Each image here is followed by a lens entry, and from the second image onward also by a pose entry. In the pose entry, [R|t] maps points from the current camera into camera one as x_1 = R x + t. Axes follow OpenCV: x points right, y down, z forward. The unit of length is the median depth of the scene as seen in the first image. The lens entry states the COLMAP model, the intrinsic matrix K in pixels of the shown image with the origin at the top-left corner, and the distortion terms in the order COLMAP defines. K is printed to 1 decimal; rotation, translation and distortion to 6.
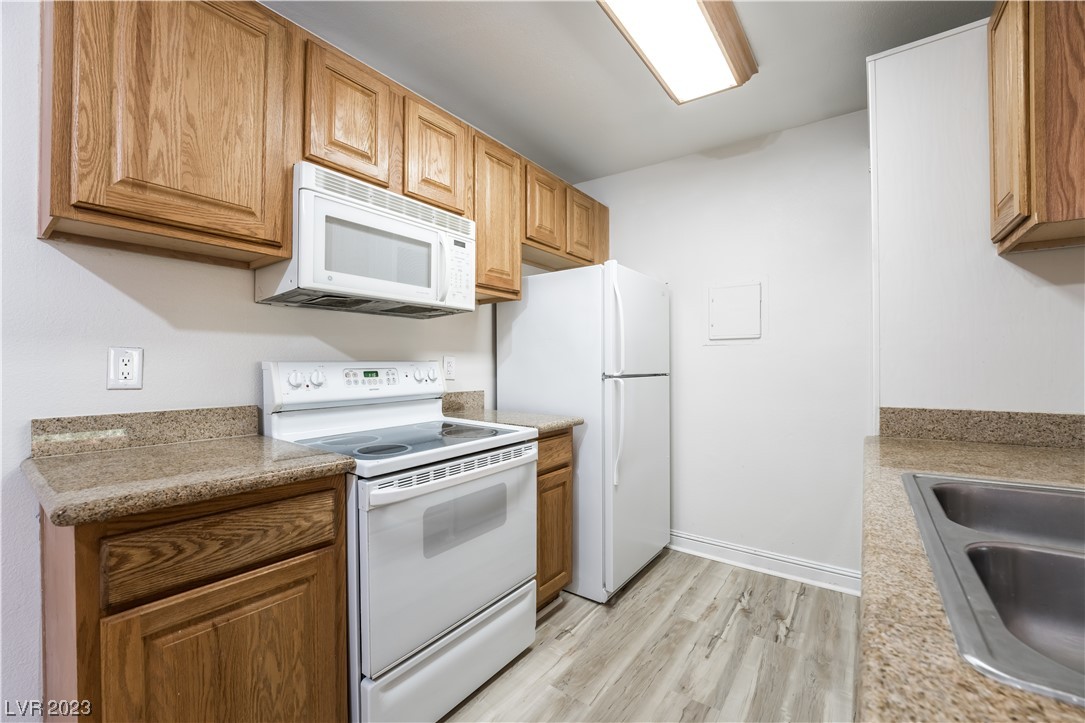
lens RADIAL K [[440.1, 0, 542.2], [0, 440.1, 366.3], [0, 0, 1]] dist [-0.032758, 0.005022]
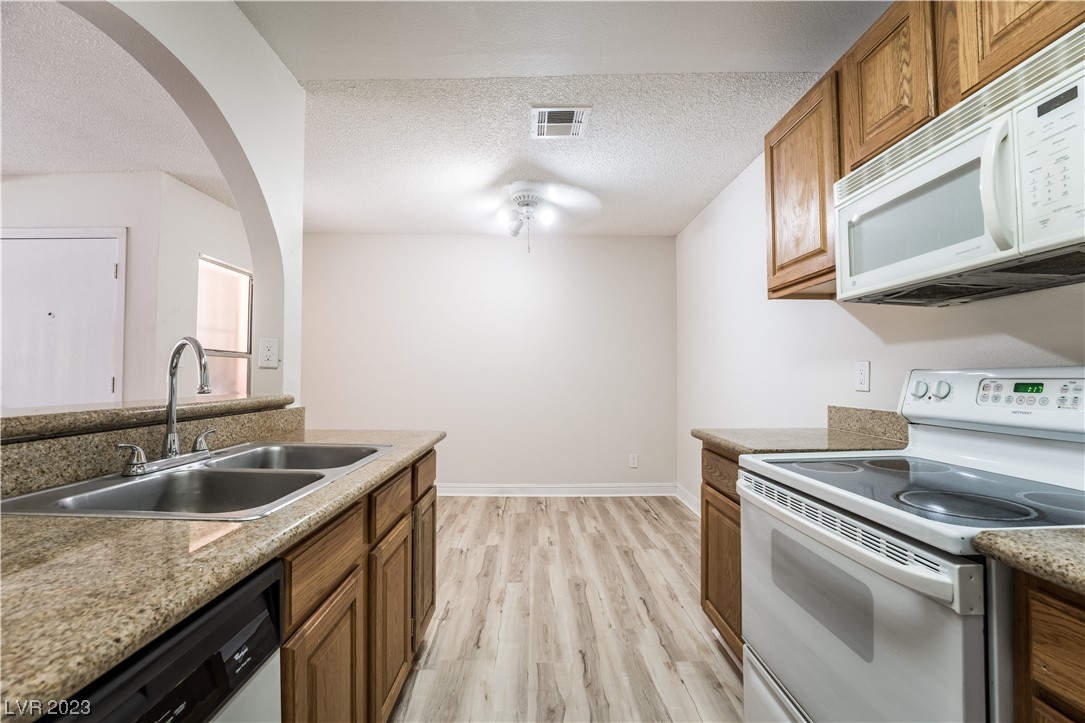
lens RADIAL K [[440.1, 0, 542.2], [0, 440.1, 366.3], [0, 0, 1]] dist [-0.032758, 0.005022]
pose [[-0.794104, -0.013121, -0.607641, 0.522702], [-0.002184, 0.999822, -0.018736, 0.000733], [0.607778, -0.013552, -0.793991, 1.091574]]
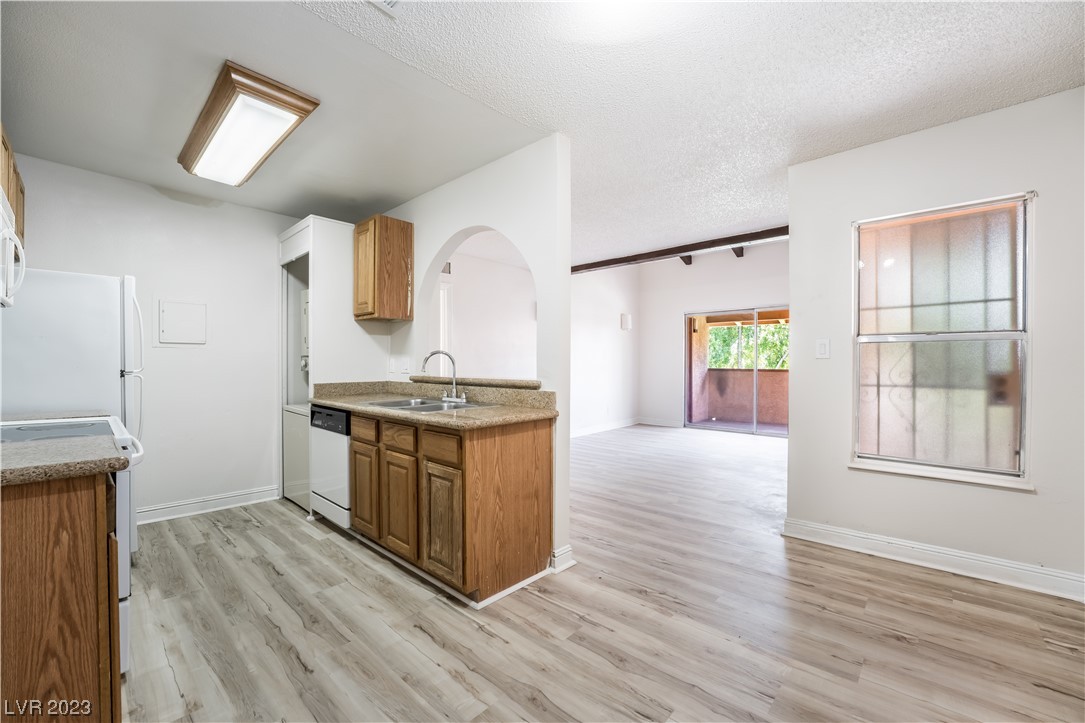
lens RADIAL K [[440.1, 0, 542.2], [0, 440.1, 366.3], [0, 0, 1]] dist [-0.032758, 0.005022]
pose [[0.102691, -0.006043, 0.994695, -1.072896], [-0.000842, 0.999981, 0.006162, -0.004153], [-0.994713, -0.001470, 0.102684, -0.287530]]
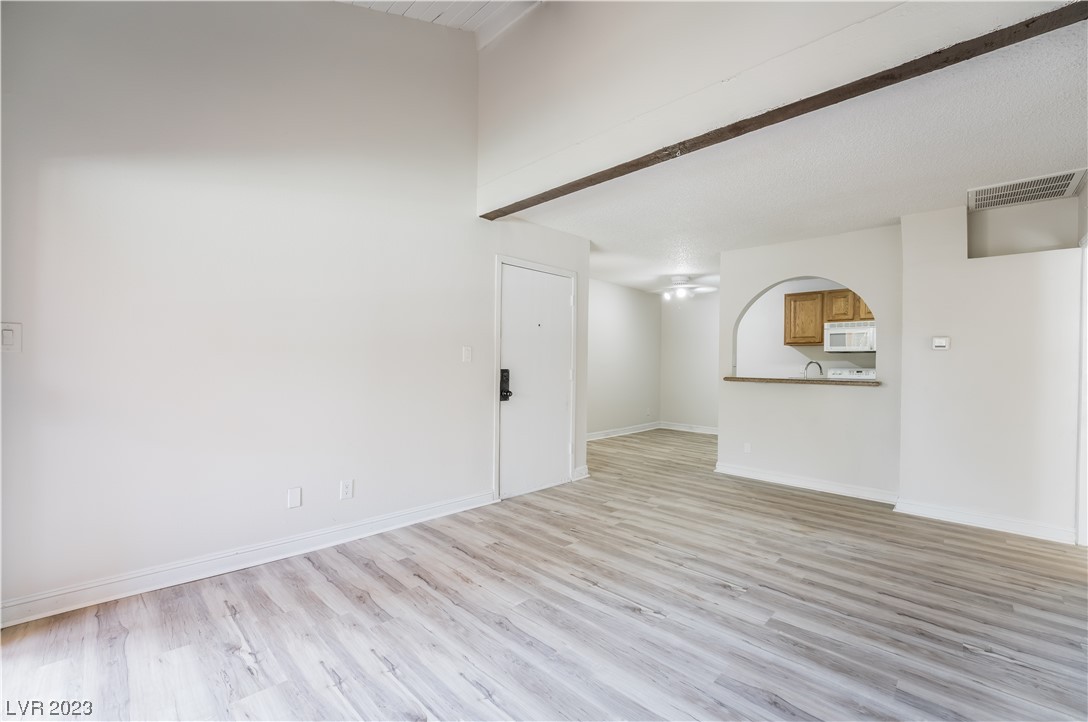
lens RADIAL K [[446.1, 0, 544.4], [0, 446.1, 365.7], [0, 0, 1]] dist [-0.021970, 0.000220]
pose [[-0.137406, 0.005065, -0.990502, 3.381517], [-0.013098, 0.999890, 0.006930, -0.021815], [0.990428, 0.013926, -0.137324, -0.951295]]
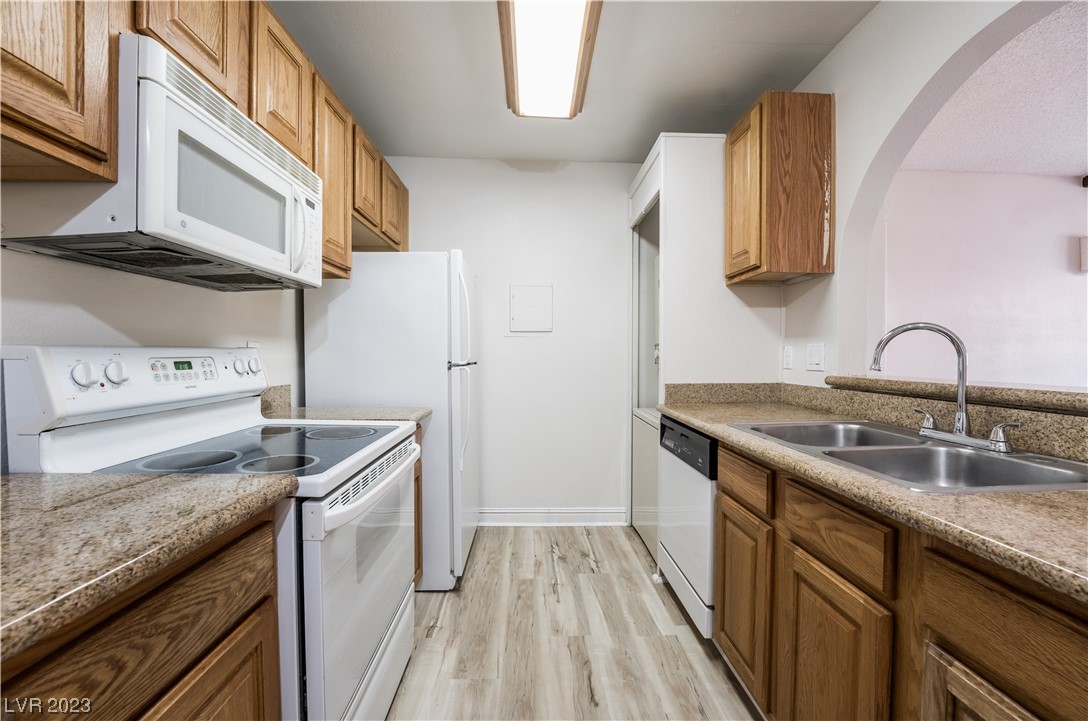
lens RADIAL K [[441.3, 0, 543.6], [0, 441.3, 365.3], [0, 0, 1]] dist [-0.032758, 0.005022]
pose [[0.783353, -0.012848, 0.621445, -0.380275], [-0.000482, 0.999773, 0.021278, 0.002800], [-0.621577, -0.016968, 0.783169, 0.100105]]
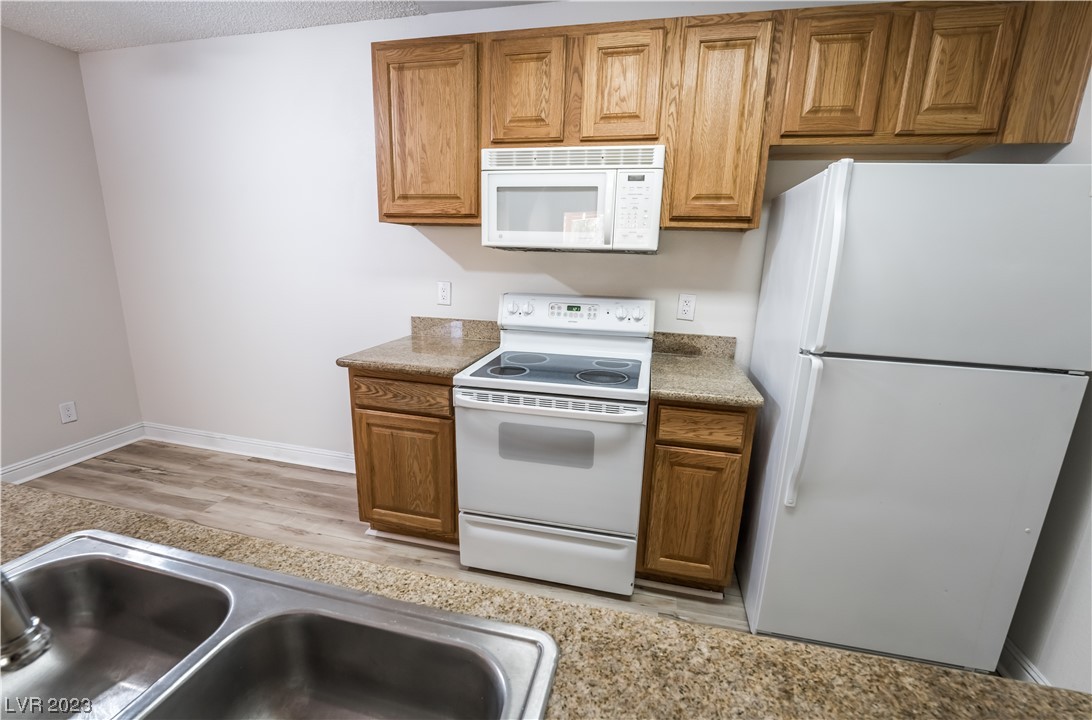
lens RADIAL K [[460.4, 0, 544.3], [0, 460.4, 365.1], [0, 0, 1]] dist [-0.027415, 0.004490]
pose [[0.391659, 0.229267, -0.891089, 0.733282], [-0.030992, 0.971197, 0.236256, -0.126779], [0.919588, -0.064915, 0.387483, 0.453595]]
